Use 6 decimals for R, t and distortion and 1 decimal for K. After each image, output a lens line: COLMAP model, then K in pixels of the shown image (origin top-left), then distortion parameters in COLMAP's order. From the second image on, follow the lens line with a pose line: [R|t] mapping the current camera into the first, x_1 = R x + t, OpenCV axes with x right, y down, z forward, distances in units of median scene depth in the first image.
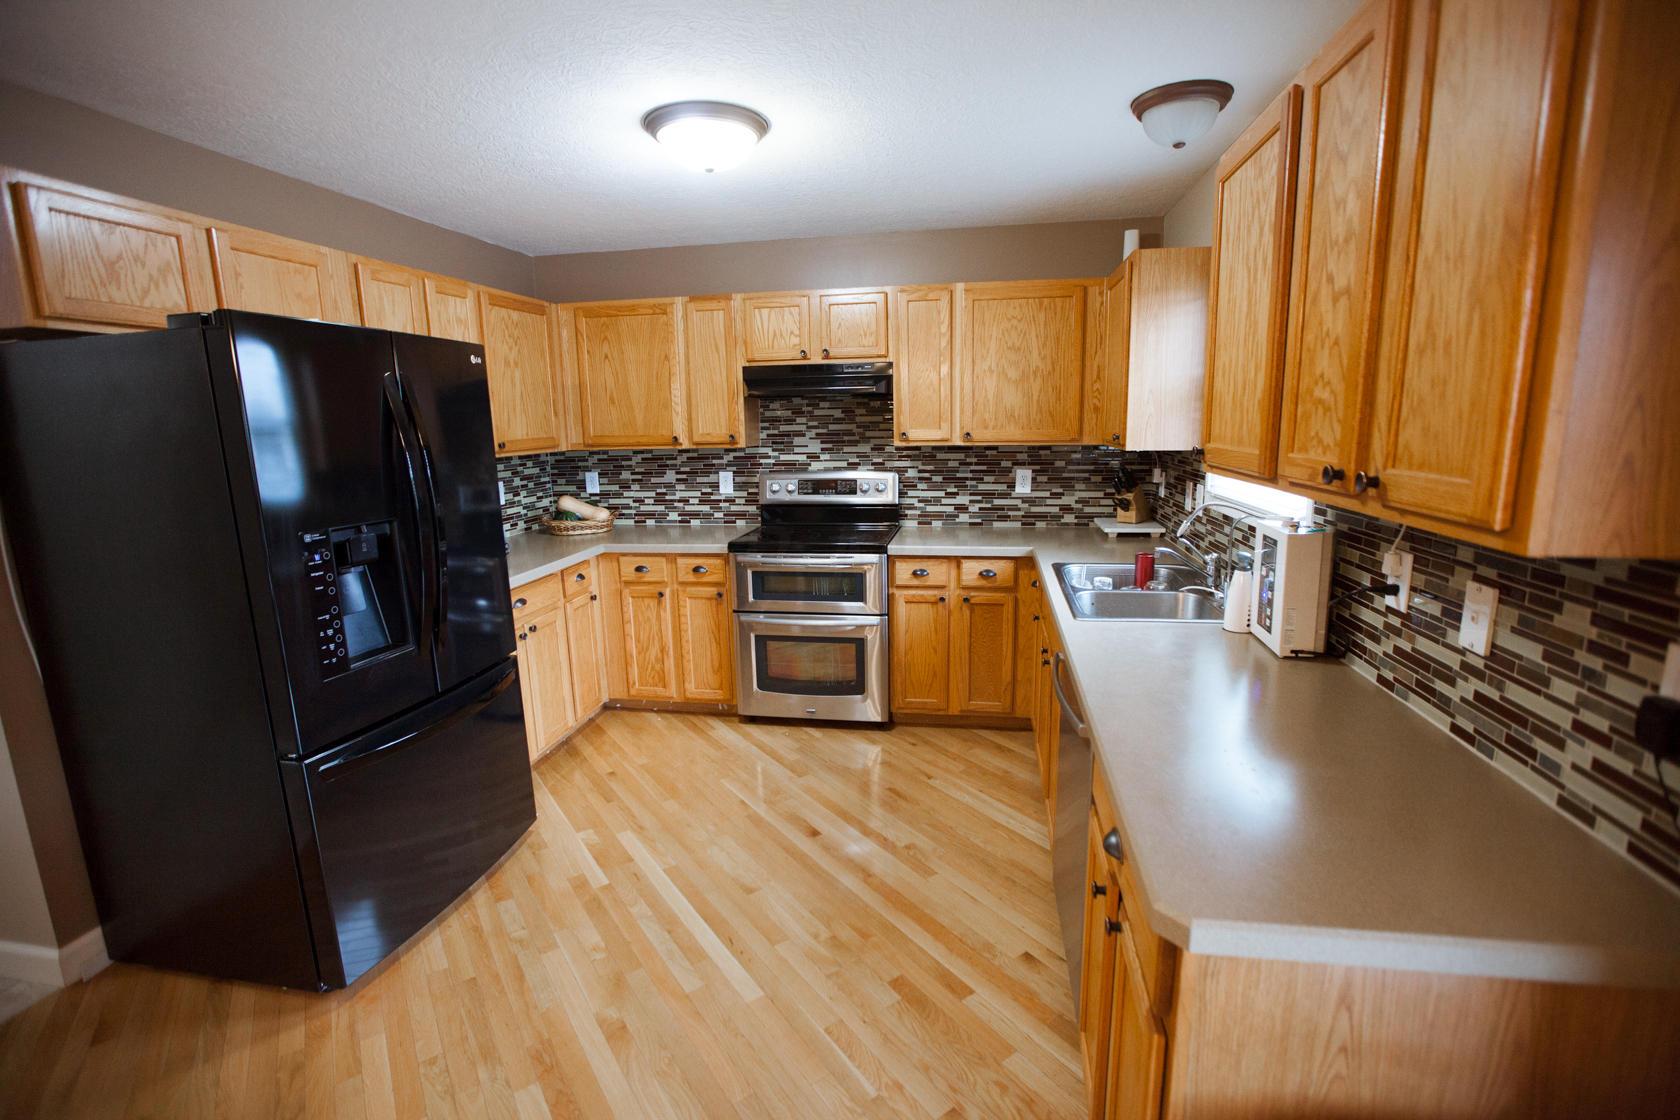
lens RADIAL K [[762.2, 0, 845.3], [0, 762.2, 559.2], [0, 0, 1]] dist [-0.043639, 0.008916]
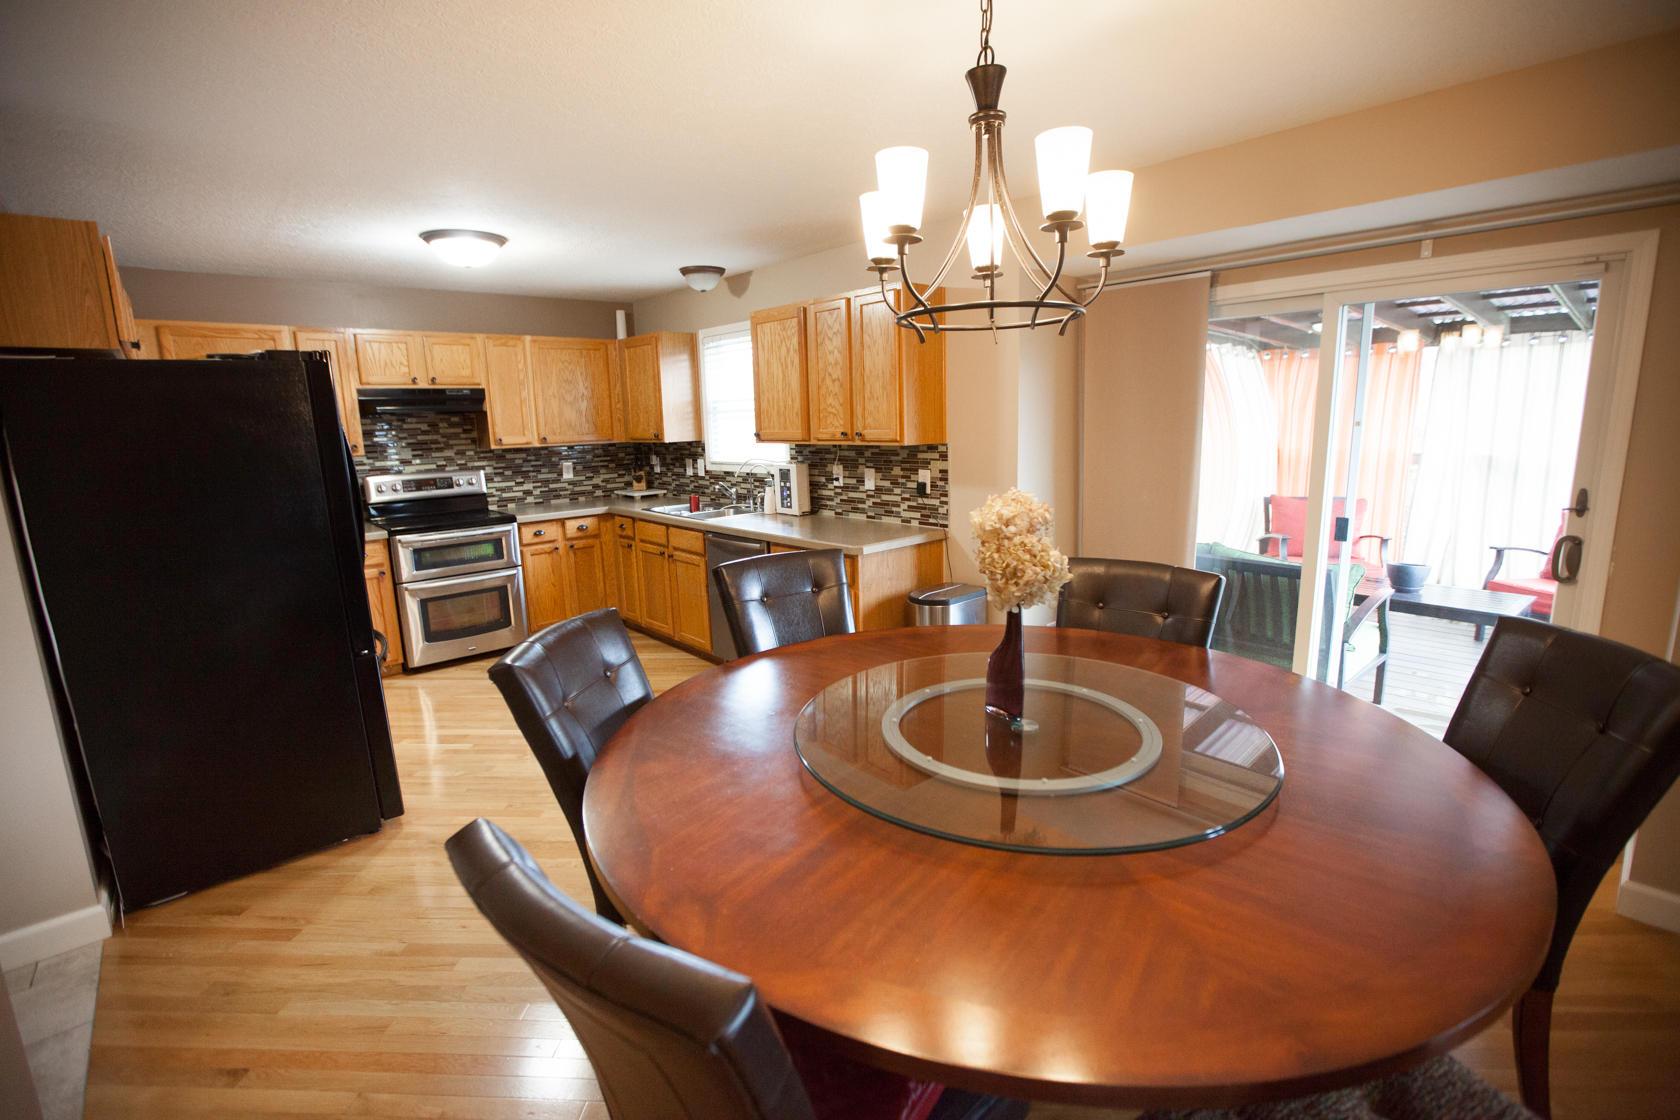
lens RADIAL K [[762.2, 0, 836.1], [0, 762.2, 561.4], [0, 0, 1]] dist [-0.043639, 0.008916]
pose [[0.617647, -0.144842, 0.773003, -0.677054], [0.160936, 0.985372, 0.056043, 0.081188], [-0.769813, 0.089789, 0.631922, -0.347566]]
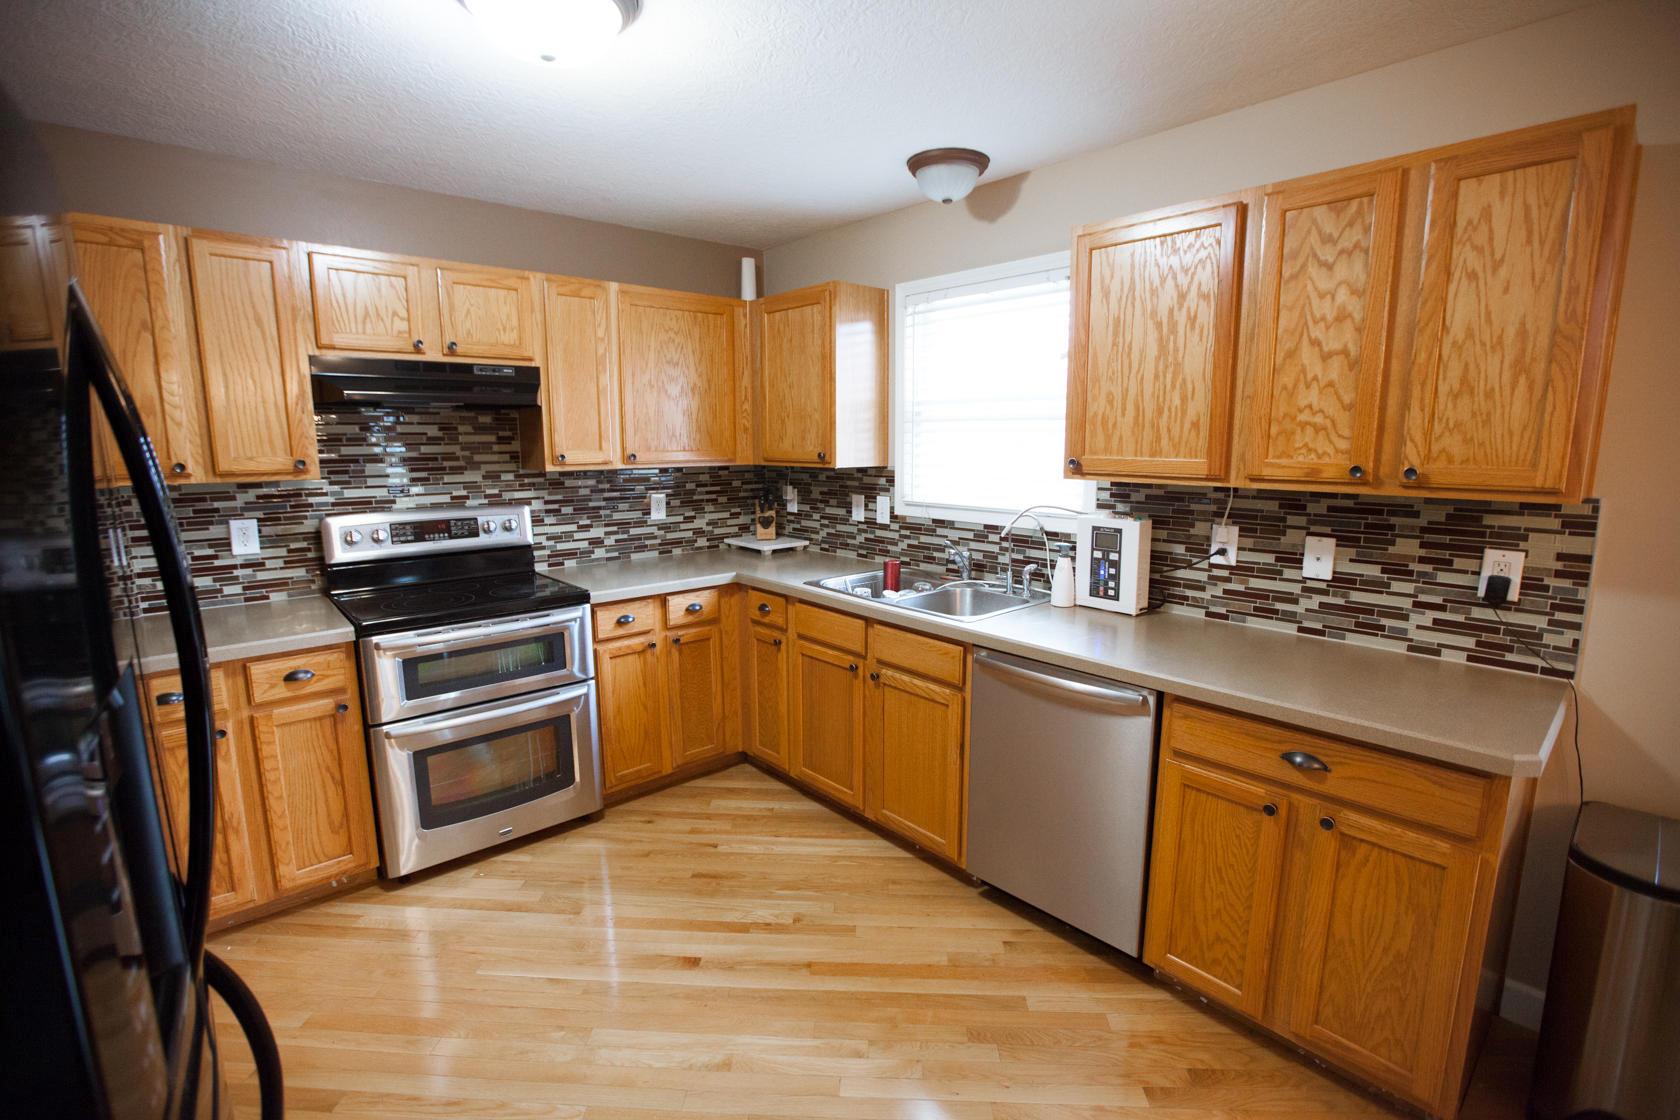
lens RADIAL K [[762.2, 0, 839.1], [0, 762.2, 561.2], [0, 0, 1]] dist [-0.043639, 0.008916]
pose [[0.621286, -0.109759, 0.775859, -0.397459], [0.136093, 0.990208, 0.031104, -0.039924], [-0.771675, 0.086264, 0.630139, 0.283351]]
